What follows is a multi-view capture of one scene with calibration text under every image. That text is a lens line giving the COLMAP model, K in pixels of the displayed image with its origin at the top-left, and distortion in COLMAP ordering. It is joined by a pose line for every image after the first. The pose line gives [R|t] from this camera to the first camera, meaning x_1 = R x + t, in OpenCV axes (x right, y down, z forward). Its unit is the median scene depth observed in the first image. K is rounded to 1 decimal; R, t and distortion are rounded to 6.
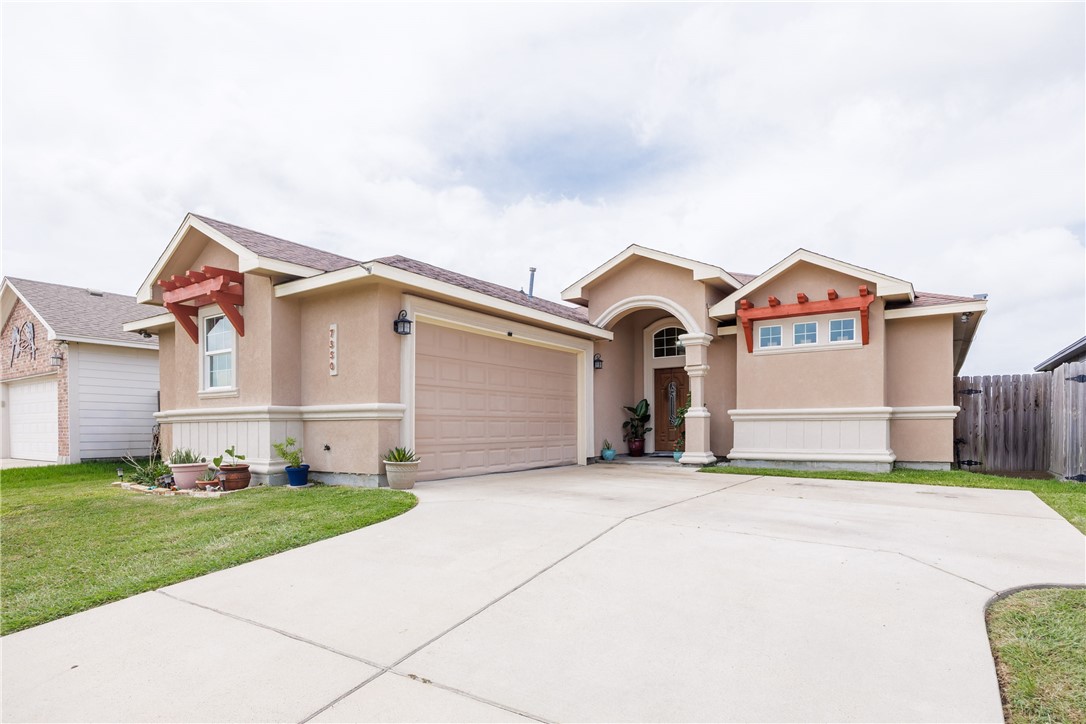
lens RADIAL K [[586.4, 0, 534.2], [0, 586.4, 393.7], [0, 0, 1]] dist [-0.005106, -0.000491]
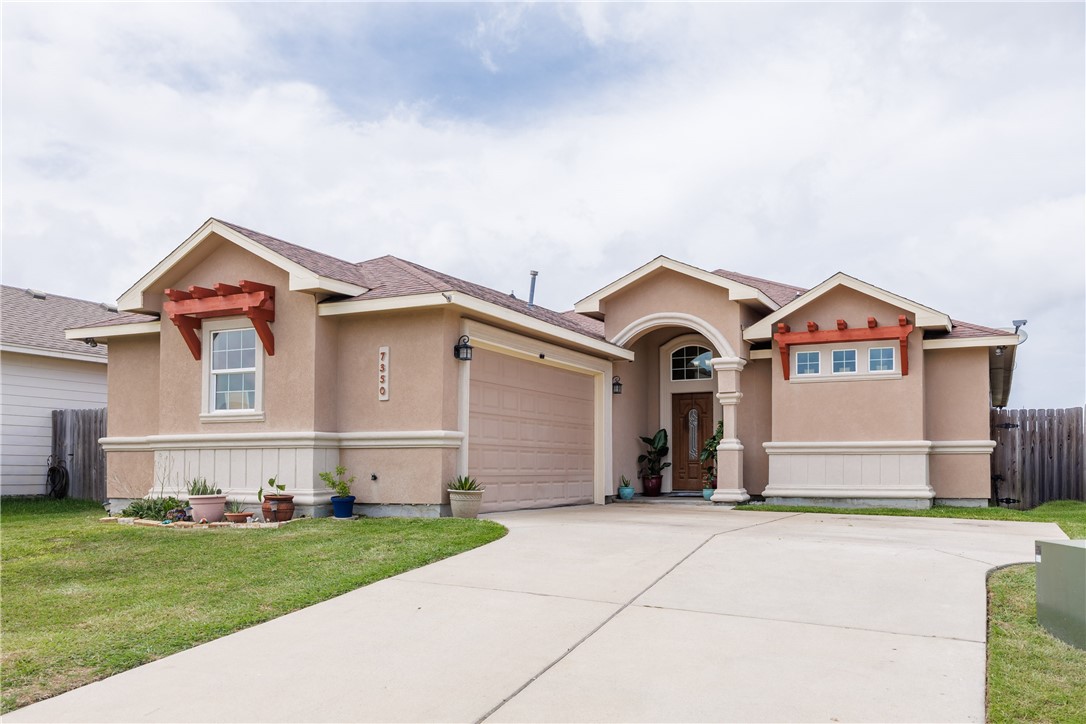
lens RADIAL K [[923.2, 0, 542.9], [0, 923.2, 366.4], [0, 0, 1]] dist [0.009786, -0.000752]
pose [[0.988781, 0.022575, 0.147654, -0.249334], [-0.014500, 0.998351, -0.055536, -0.005786], [-0.148664, 0.052772, 0.987479, -0.416921]]
